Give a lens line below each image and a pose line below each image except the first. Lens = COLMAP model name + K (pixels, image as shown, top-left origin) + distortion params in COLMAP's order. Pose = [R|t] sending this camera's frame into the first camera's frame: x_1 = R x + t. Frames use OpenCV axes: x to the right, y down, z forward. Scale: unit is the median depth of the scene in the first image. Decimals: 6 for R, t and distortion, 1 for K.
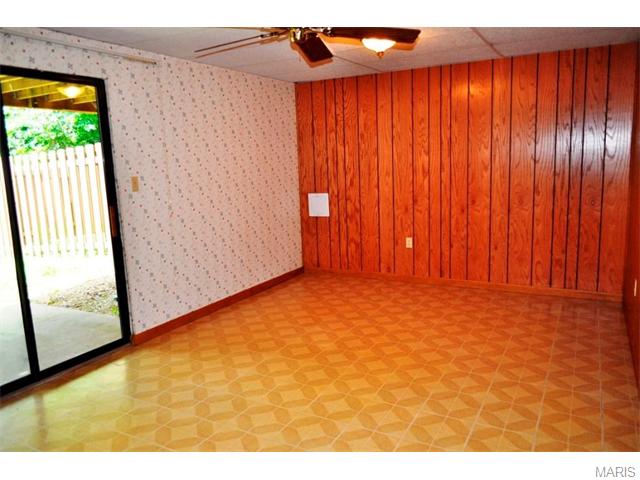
lens RADIAL K [[499.6, 0, 328.5], [0, 499.6, 240.9], [0, 0, 1]] dist [-0.008927, -0.002100]
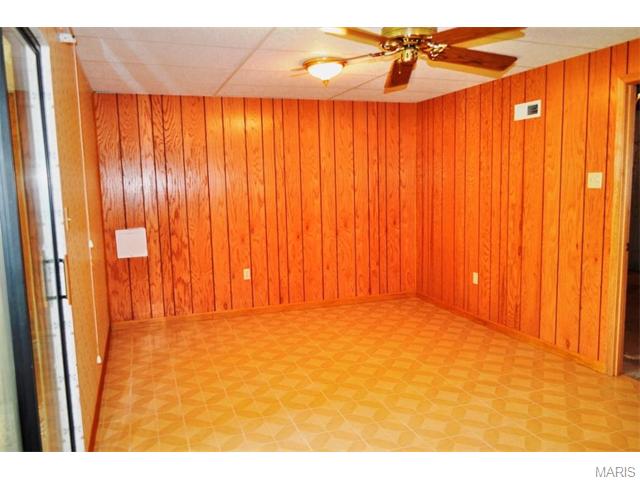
lens RADIAL K [[499.6, 0, 328.5], [0, 499.6, 240.9], [0, 0, 1]] dist [-0.008927, -0.002100]
pose [[0.663430, -0.069343, 0.745019, -0.486036], [0.124280, 0.992078, -0.018331, -0.024992], [-0.737845, 0.104753, 0.666792, 0.255702]]
